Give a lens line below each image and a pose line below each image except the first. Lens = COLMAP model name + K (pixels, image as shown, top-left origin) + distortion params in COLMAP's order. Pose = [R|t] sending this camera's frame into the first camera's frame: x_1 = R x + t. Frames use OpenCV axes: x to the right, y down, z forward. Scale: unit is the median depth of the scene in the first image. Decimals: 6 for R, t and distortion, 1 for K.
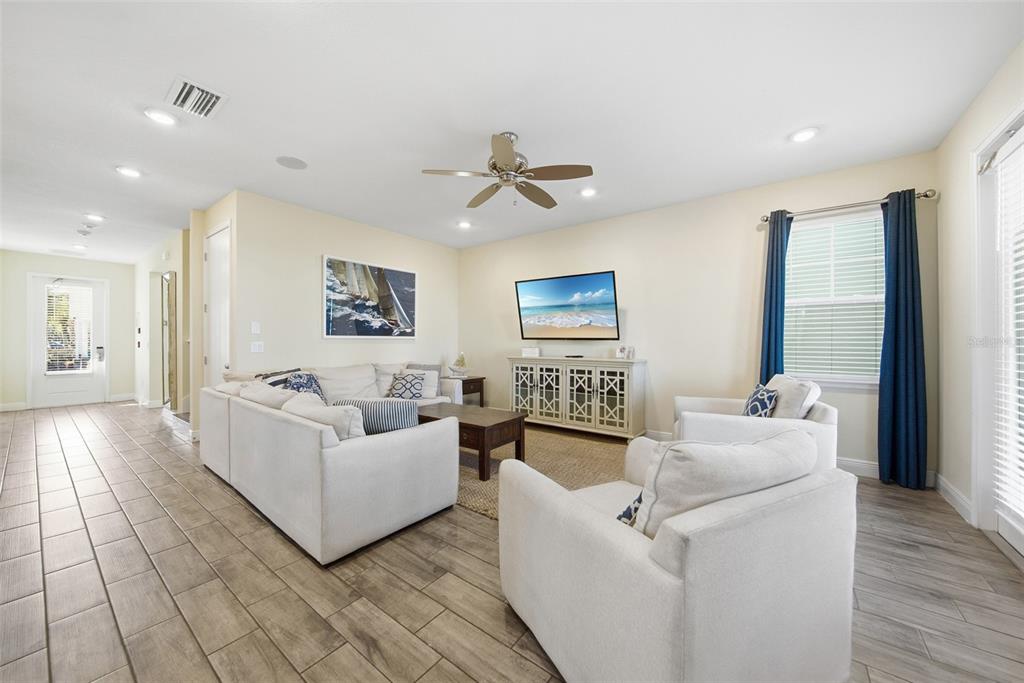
lens RADIAL K [[376.6, 0, 512.0], [0, 376.6, 341.5], [0, 0, 1]] dist [-0.017496, 0.013675]
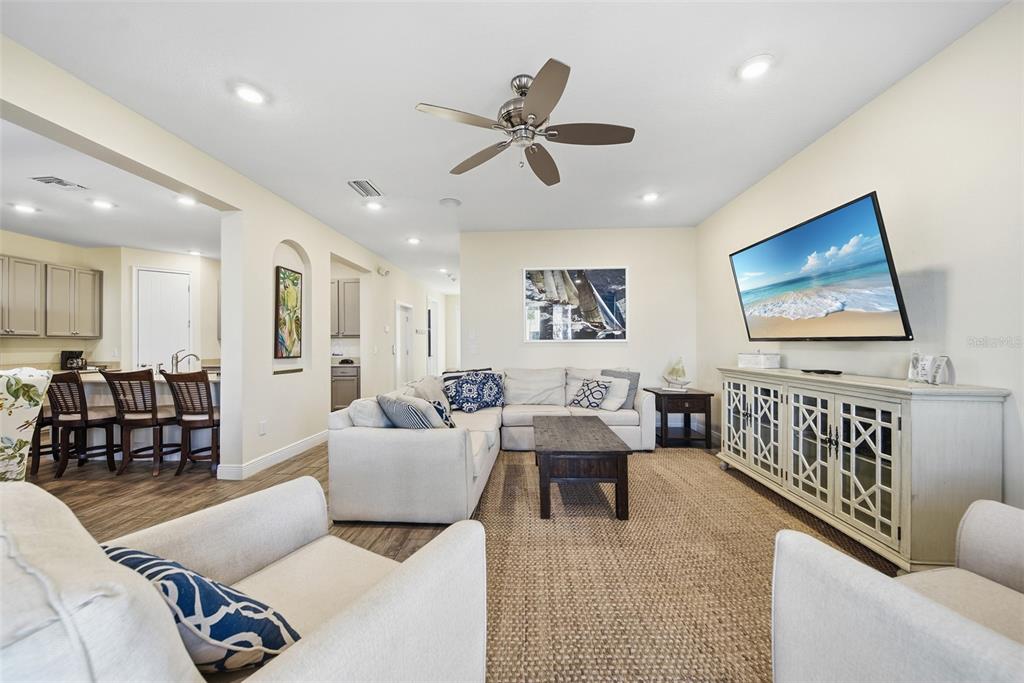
lens RADIAL K [[368.1, 0, 502.6], [0, 368.1, 342.5], [0, 0, 1]] dist [0.001358, 0.000088]
pose [[0.544984, -0.010094, -0.838386, 0.378374], [0.004422, 0.999948, -0.009164, 0.001044], [0.838435, 0.001287, 0.545000, 0.344268]]
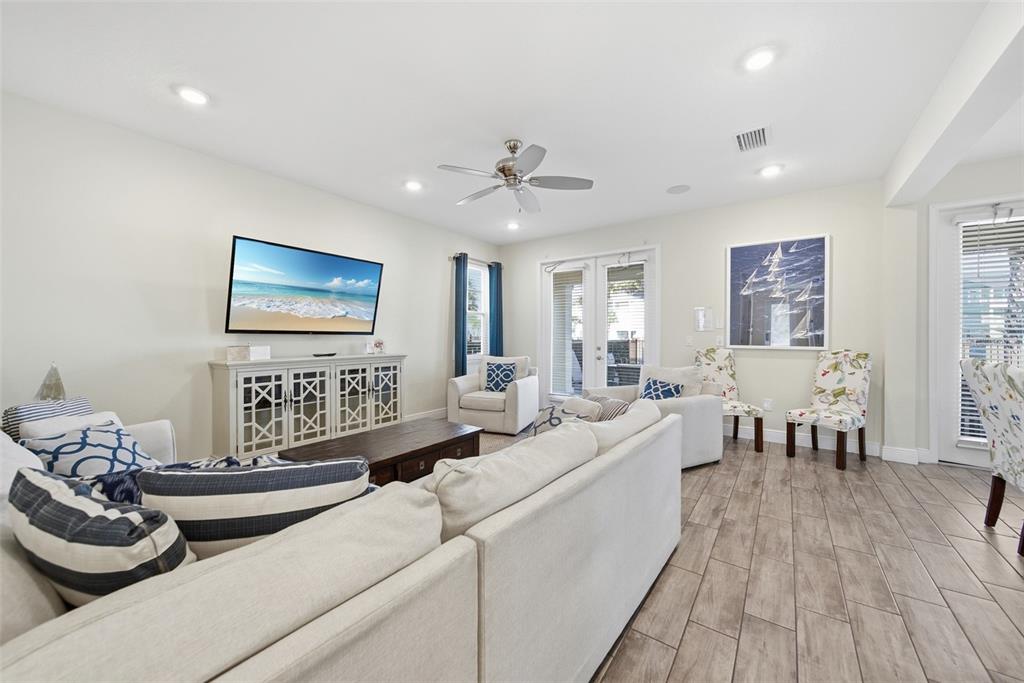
lens RADIAL K [[380.6, 0, 512.0], [0, 380.6, 341.5], [0, 0, 1]] dist [-0.000728, -0.000184]
pose [[-0.031242, -0.008448, 0.999476, -0.683930], [0.009024, 0.999921, 0.008734, 0.007916], [-0.999471, 0.009292, -0.031163, 0.655236]]
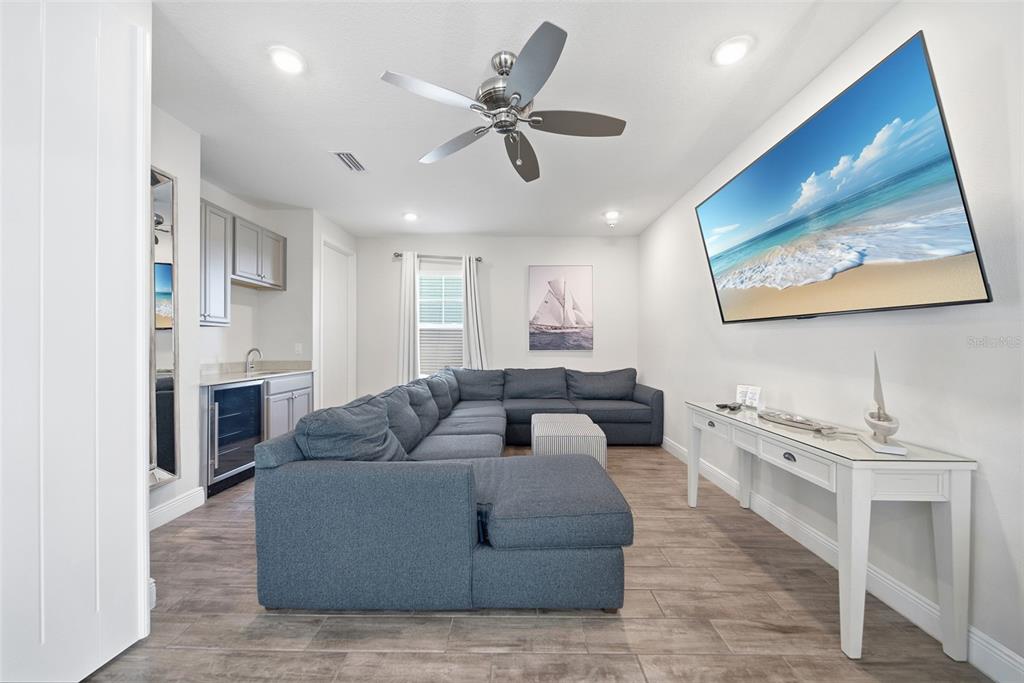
lens RADIAL K [[368.1, 0, 502.6], [0, 368.1, 342.5], [0, 0, 1]] dist [0.001358, 0.000088]
pose [[0.551705, -0.012649, -0.833943, 0.298563], [0.020477, 0.999789, -0.001618, 0.012528], [0.833788, -0.016184, 0.551848, 0.598007]]
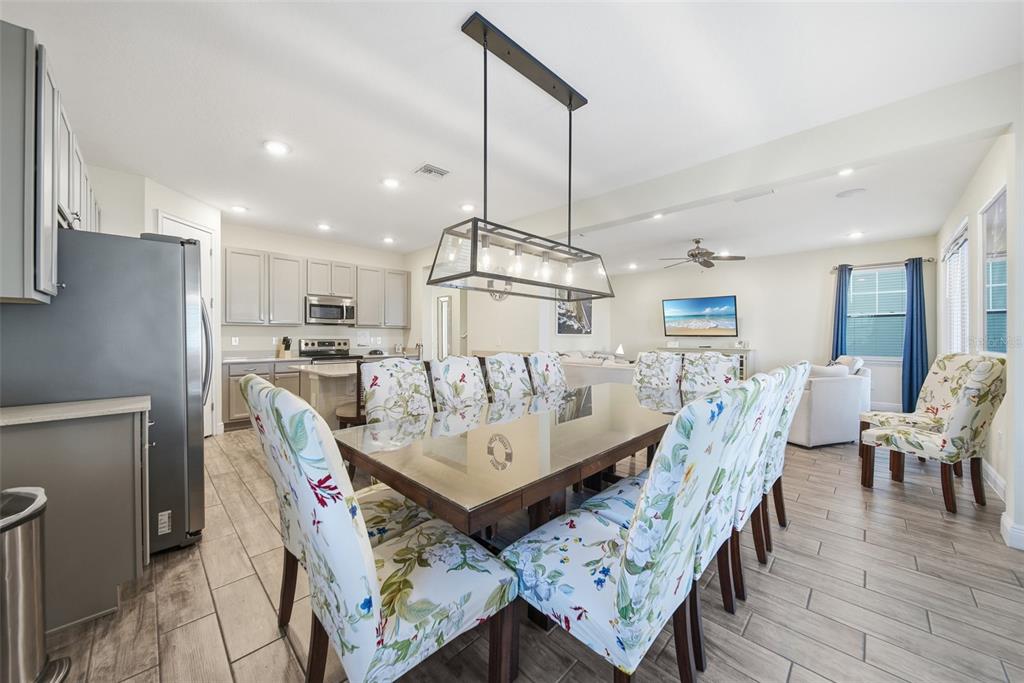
lens RADIAL K [[368.2, 0, 511.2], [0, 368.2, 334.1], [0, 0, 1]] dist [-0.000846, -0.000403]
pose [[0.990381, 0.000719, -0.138364, -0.462833], [-0.001727, 0.999973, -0.007163, -0.002169], [0.138355, 0.007333, 0.990356, -0.717949]]
